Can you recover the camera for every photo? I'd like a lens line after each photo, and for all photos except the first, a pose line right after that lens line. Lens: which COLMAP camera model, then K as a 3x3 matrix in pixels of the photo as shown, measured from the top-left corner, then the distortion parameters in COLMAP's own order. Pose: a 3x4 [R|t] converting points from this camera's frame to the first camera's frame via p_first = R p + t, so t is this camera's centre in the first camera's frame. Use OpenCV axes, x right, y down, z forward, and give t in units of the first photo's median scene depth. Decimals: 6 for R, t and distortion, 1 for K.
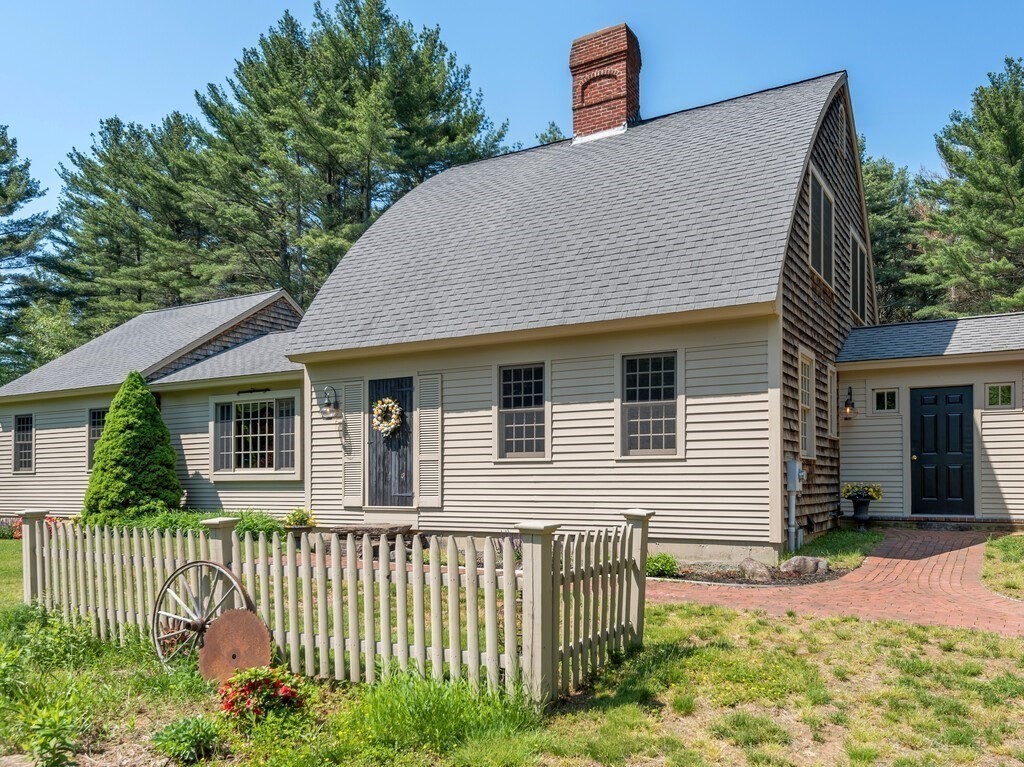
lens RADIAL K [[856.8, 0, 512.4], [0, 856.8, 388.9], [0, 0, 1]] dist [0.027294, 0.009774]
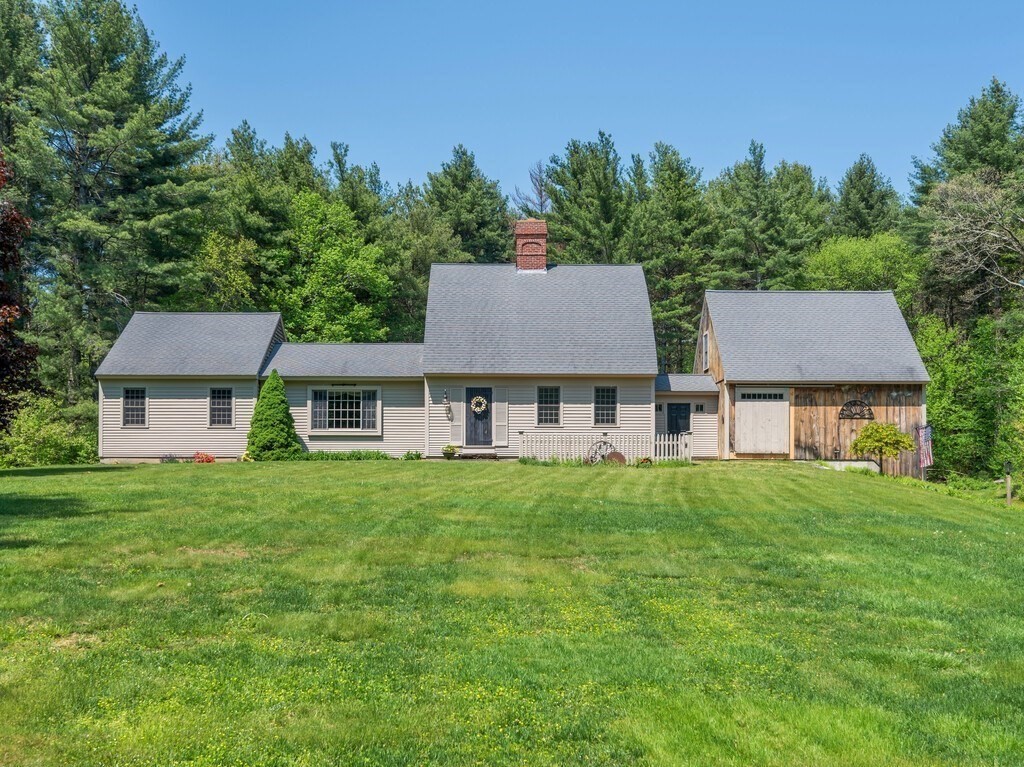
lens RADIAL K [[1045.3, 0, 512.1], [0, 1045.3, 382.7], [0, 0, 1]] dist [-0.019079, 0.000000]
pose [[0.869154, 0.056450, 0.491310, -1.371101], [-0.062143, 0.998056, -0.004740, -0.017339], [-0.490622, -0.026412, 0.870972, -1.356017]]
